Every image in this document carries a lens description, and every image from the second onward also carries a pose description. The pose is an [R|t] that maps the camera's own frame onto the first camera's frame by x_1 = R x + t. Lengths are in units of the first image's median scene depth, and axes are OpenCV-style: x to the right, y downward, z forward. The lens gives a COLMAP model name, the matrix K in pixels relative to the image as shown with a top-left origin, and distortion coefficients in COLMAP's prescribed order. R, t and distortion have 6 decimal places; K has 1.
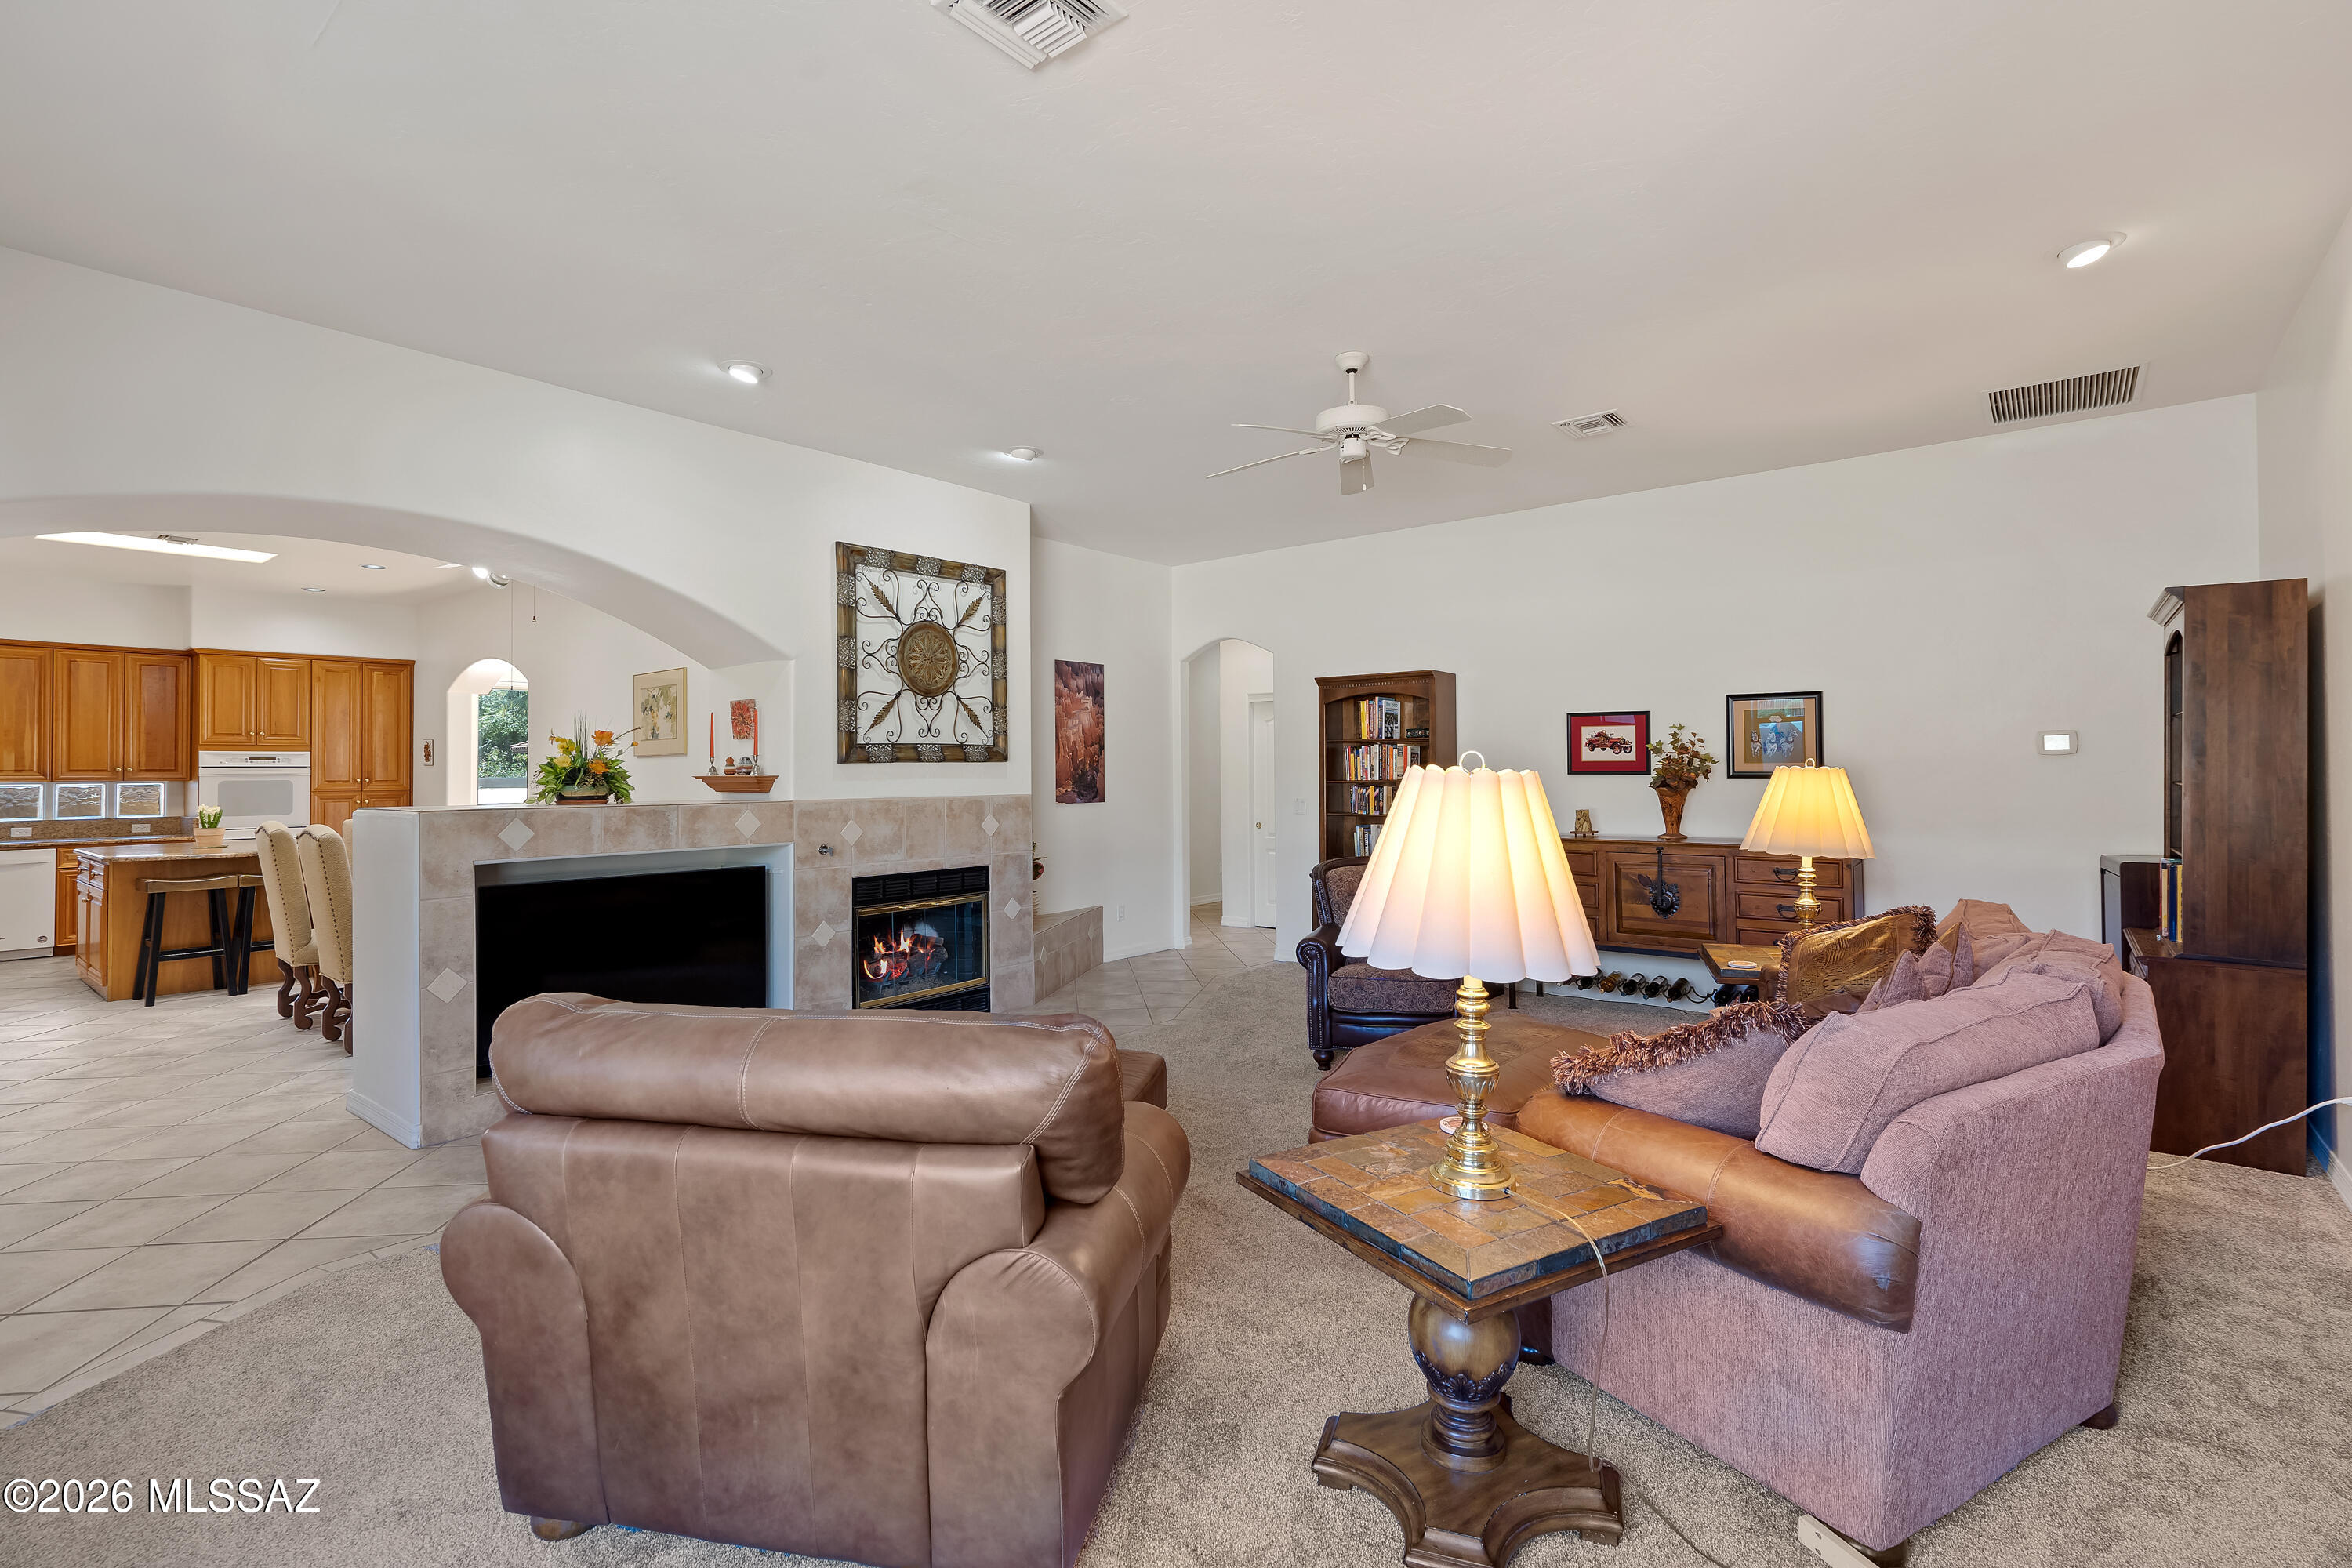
lens RADIAL K [[1085.2, 0, 1170.5], [0, 1085.2, 759.4], [0, 0, 1]] dist [-0.000609, 0.000318]
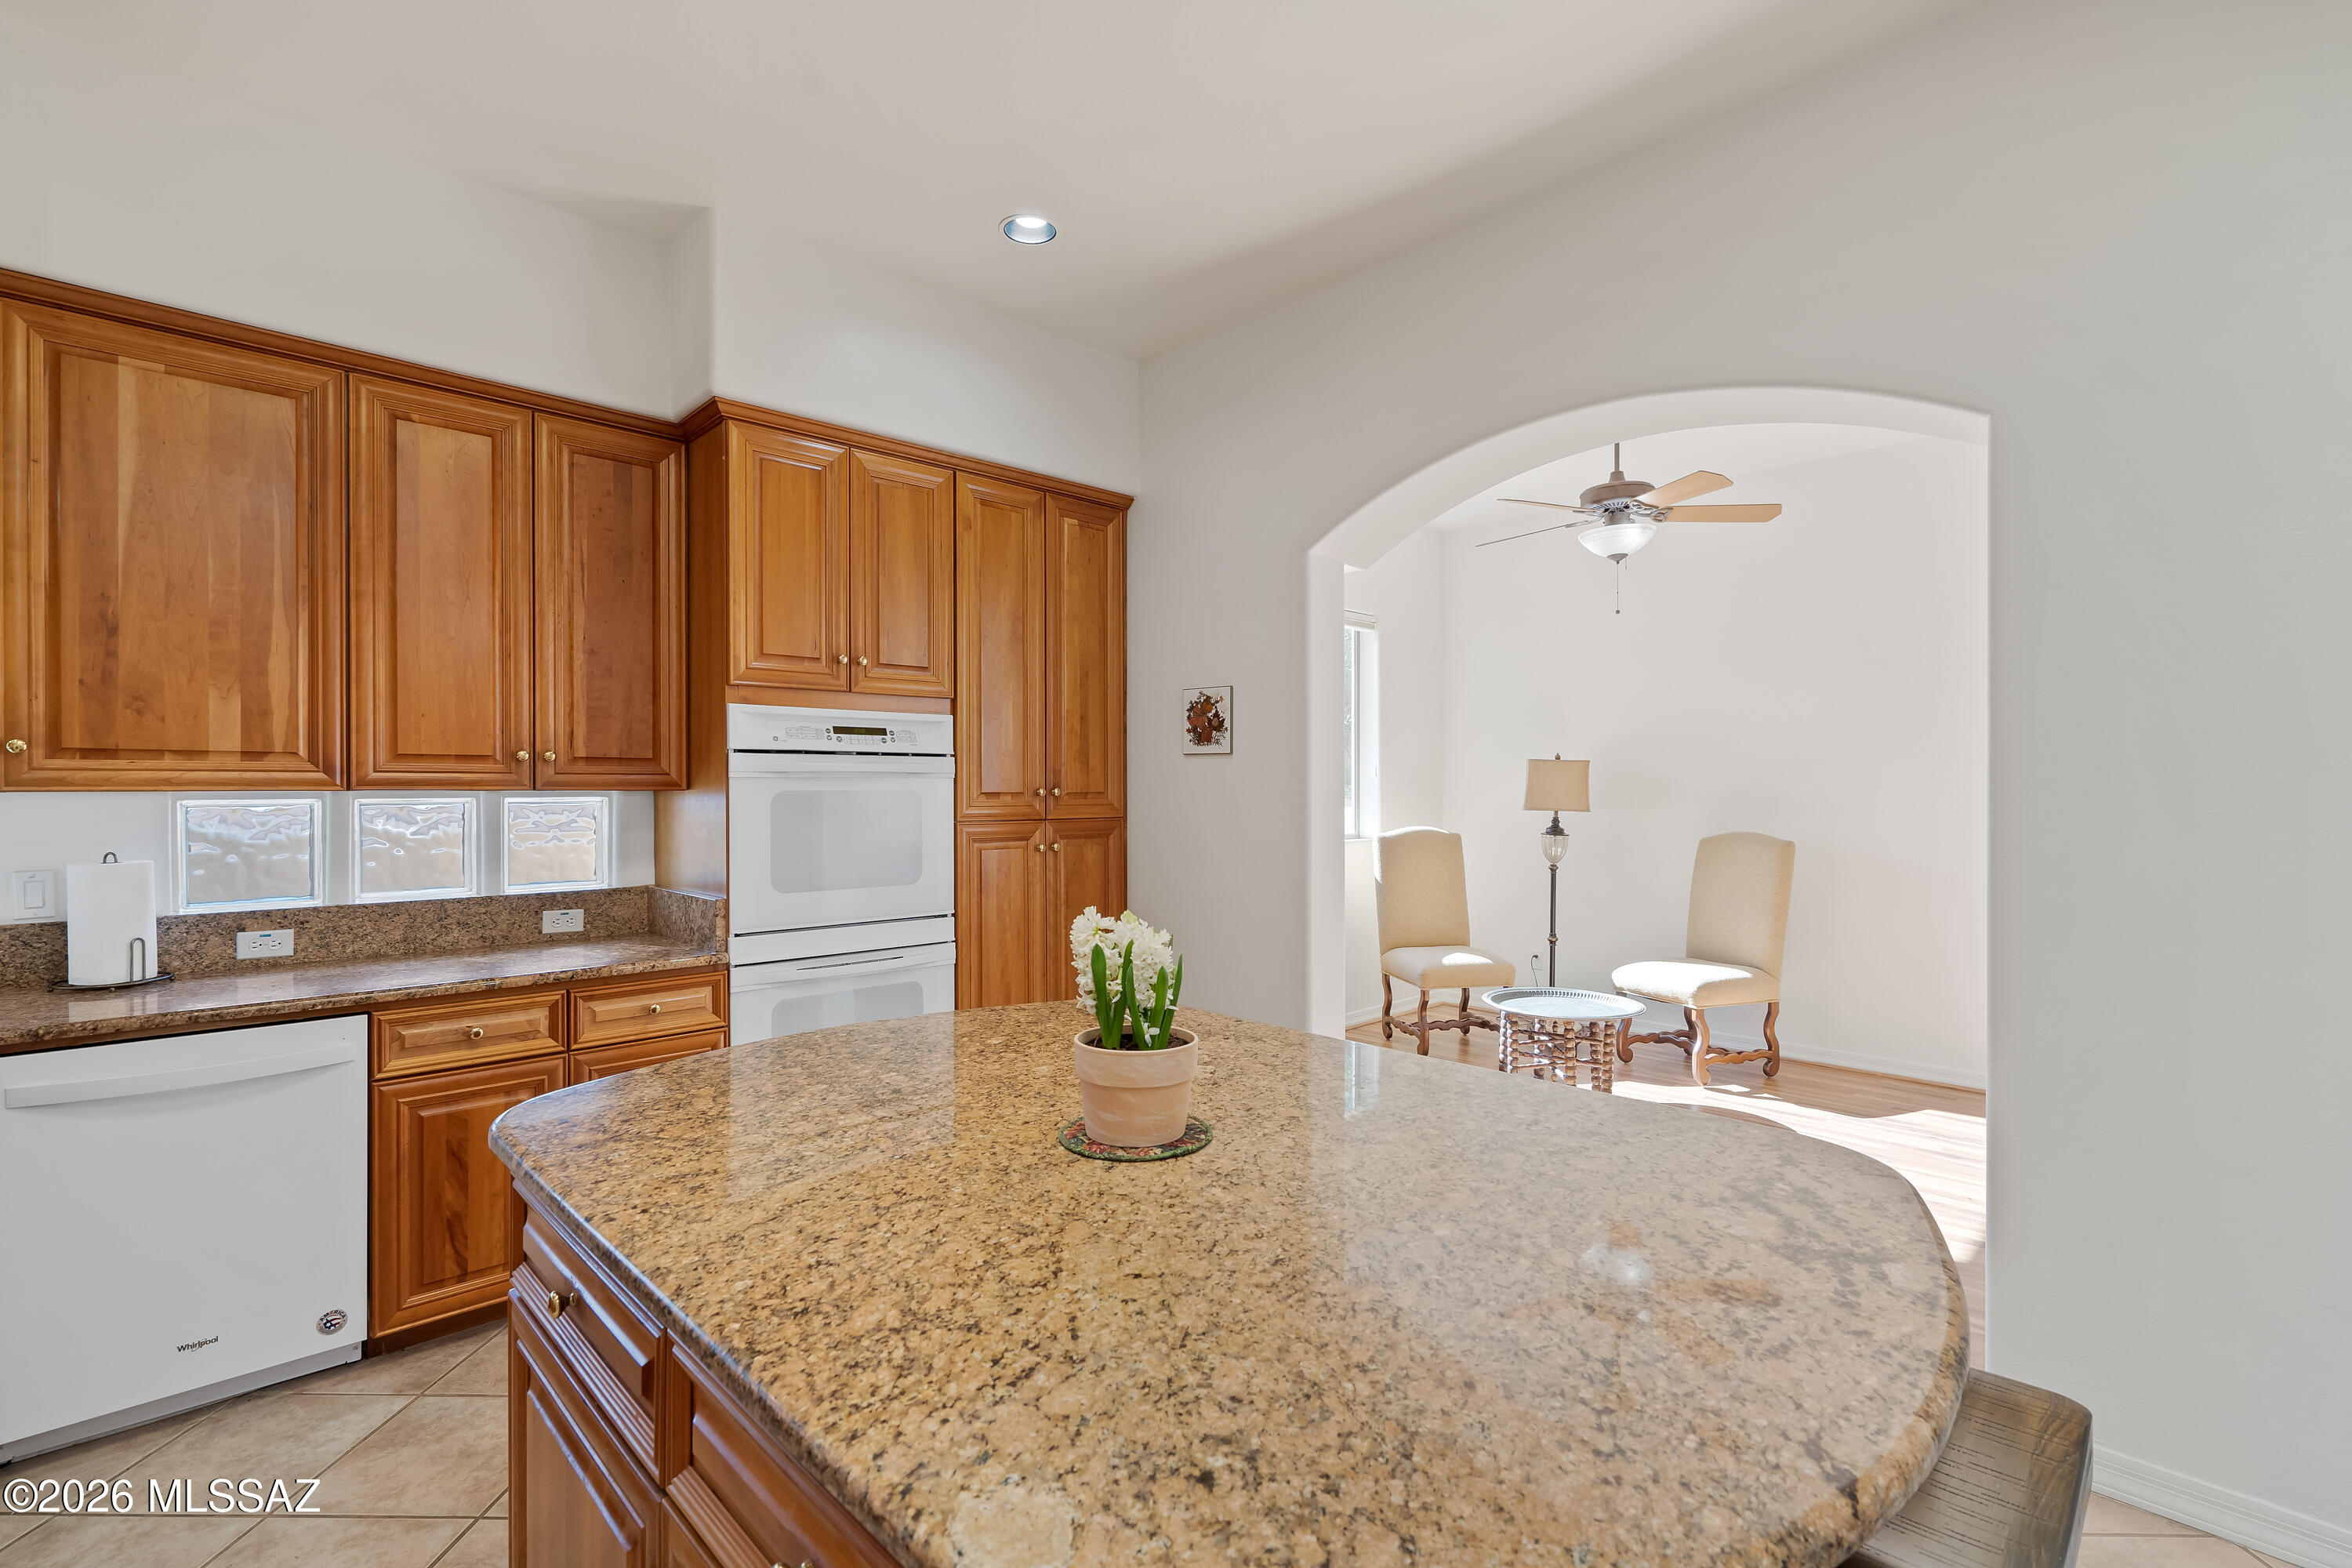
lens RADIAL K [[1071.0, 0, 1169.7], [0, 1071.0, 790.8], [0, 0, 1]] dist [-0.000766, 0.000672]
pose [[0.993296, 0.001308, -0.115589, -0.716571], [0.000307, 0.999903, 0.013946, 0.015404], [0.115596, -0.013888, 0.993199, 0.678986]]
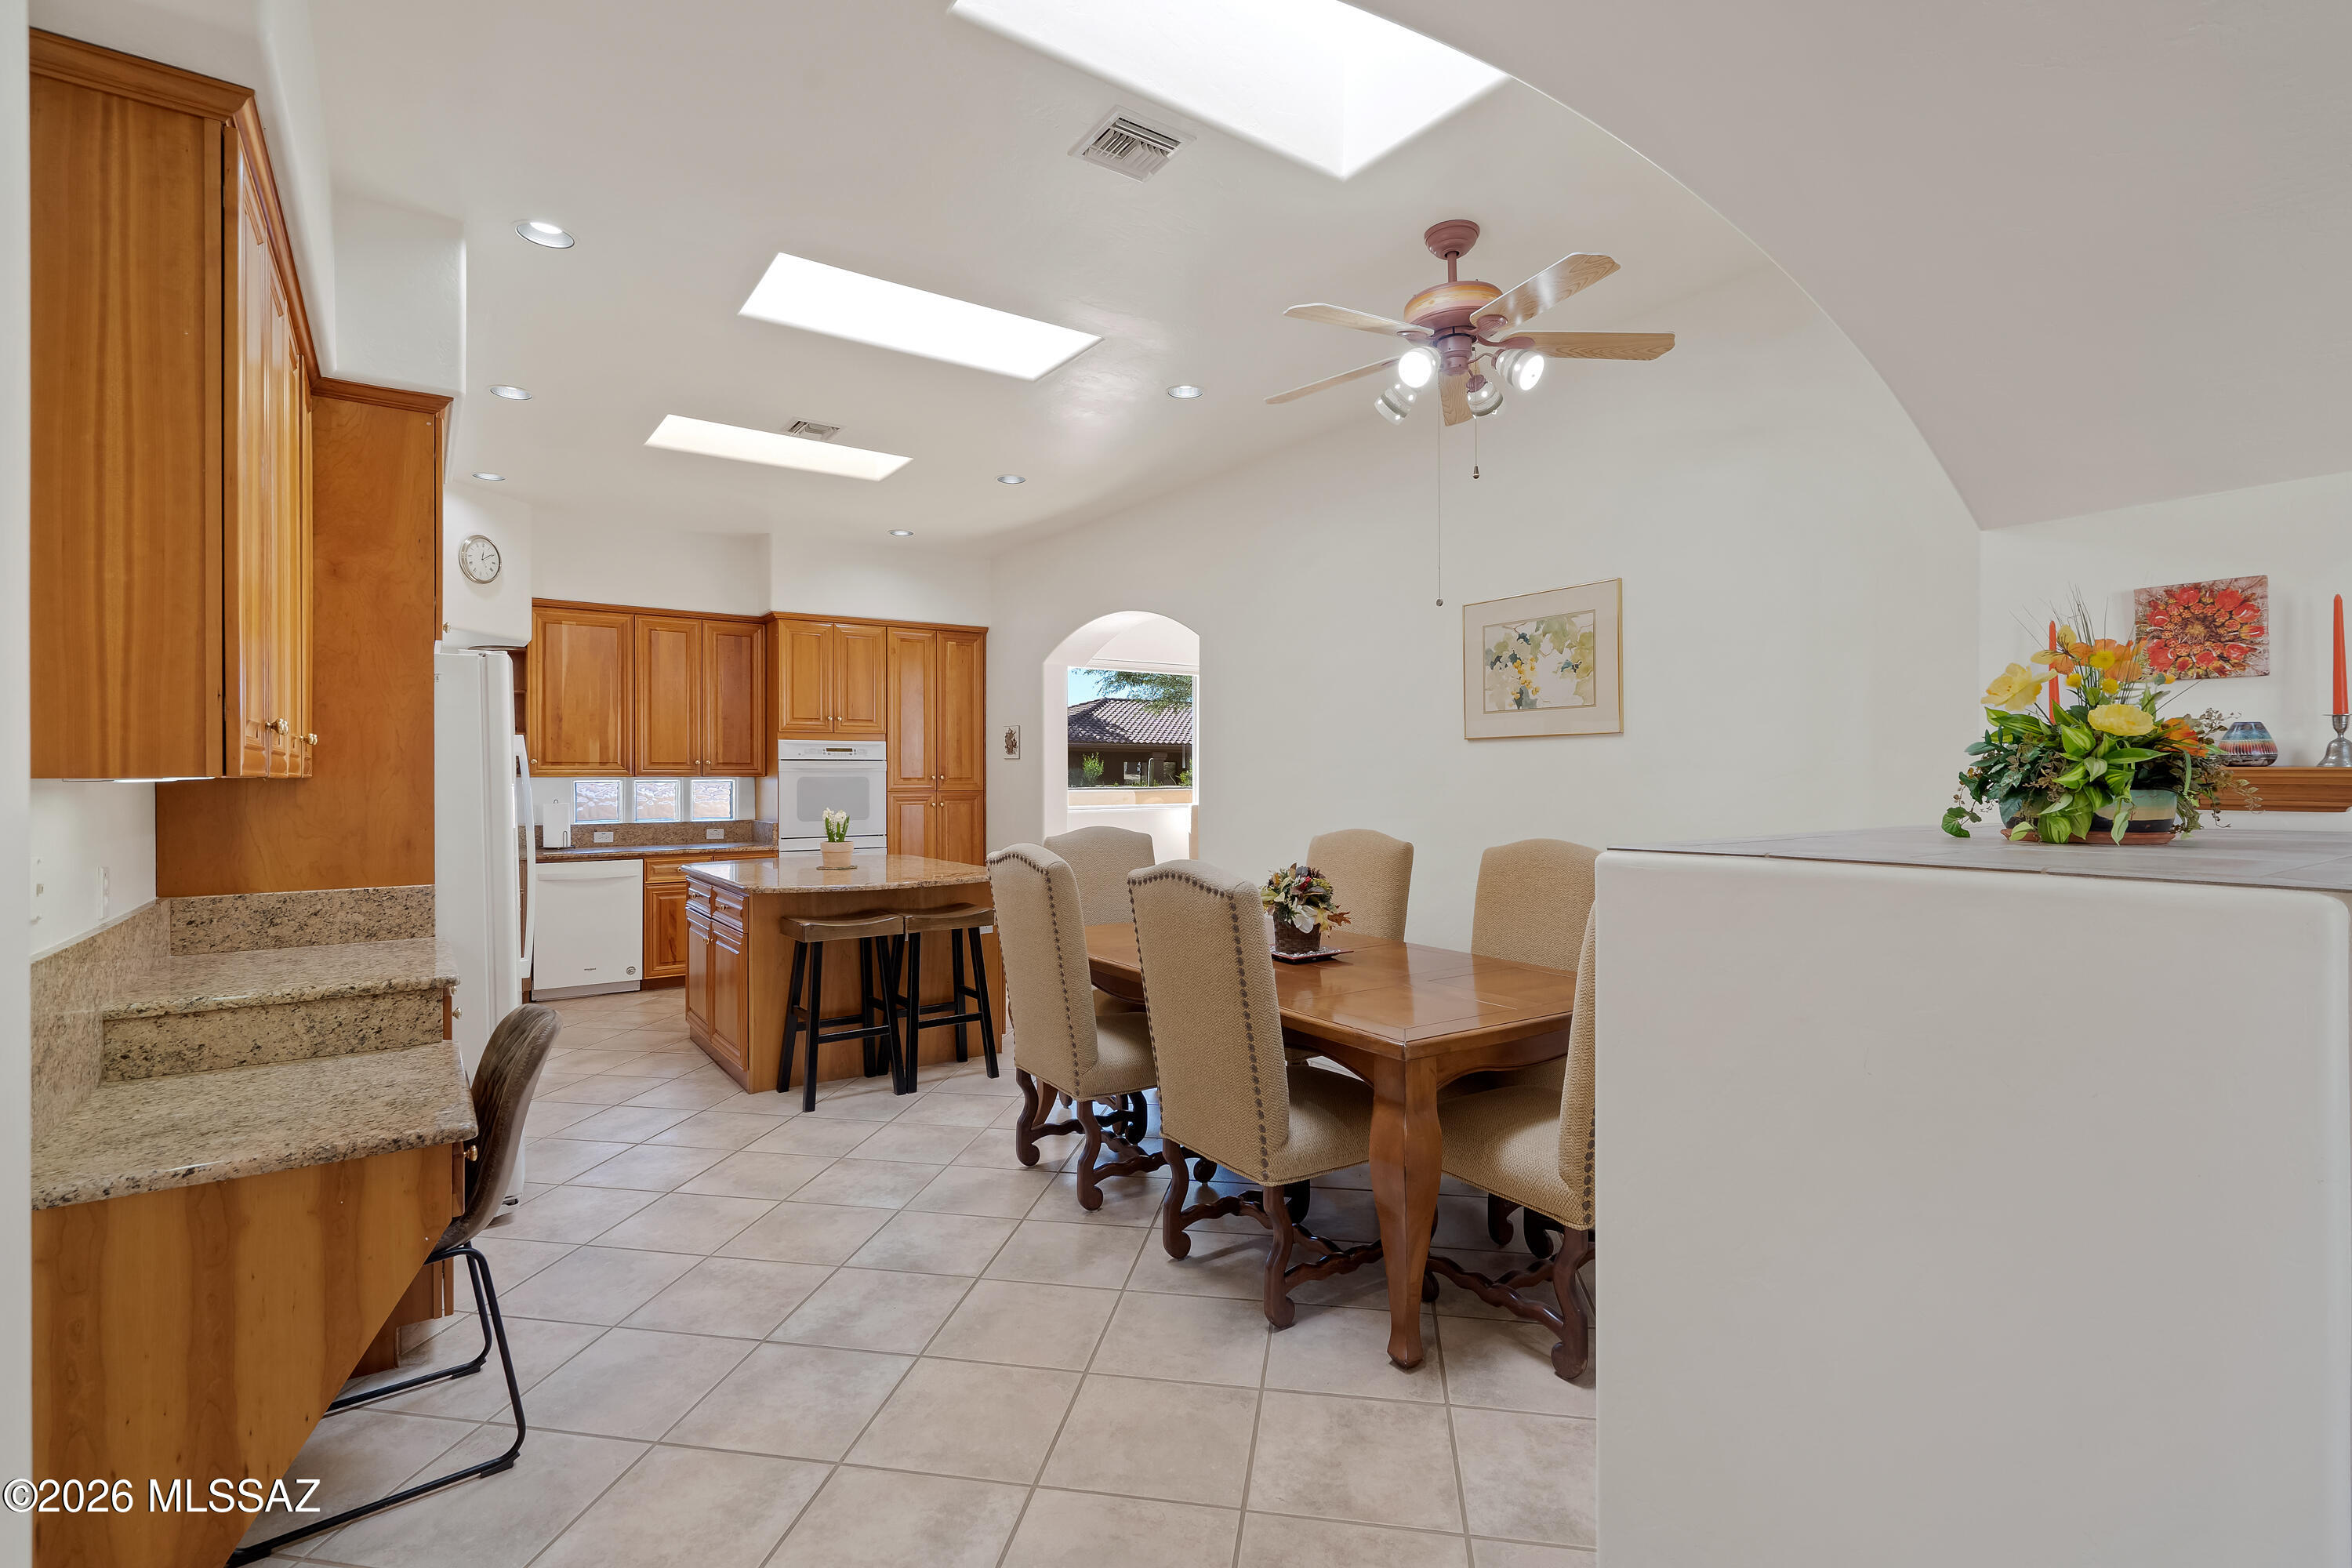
lens RADIAL K [[1073.1, 0, 1166.3], [0, 1073.1, 776.0], [0, 0, 1]] dist [-0.000736, 0.000211]
pose [[0.964101, 0.004658, -0.265496, -0.405612], [-0.000628, 0.999883, 0.015262, 0.006916], [0.265536, -0.014547, 0.963991, 0.307726]]
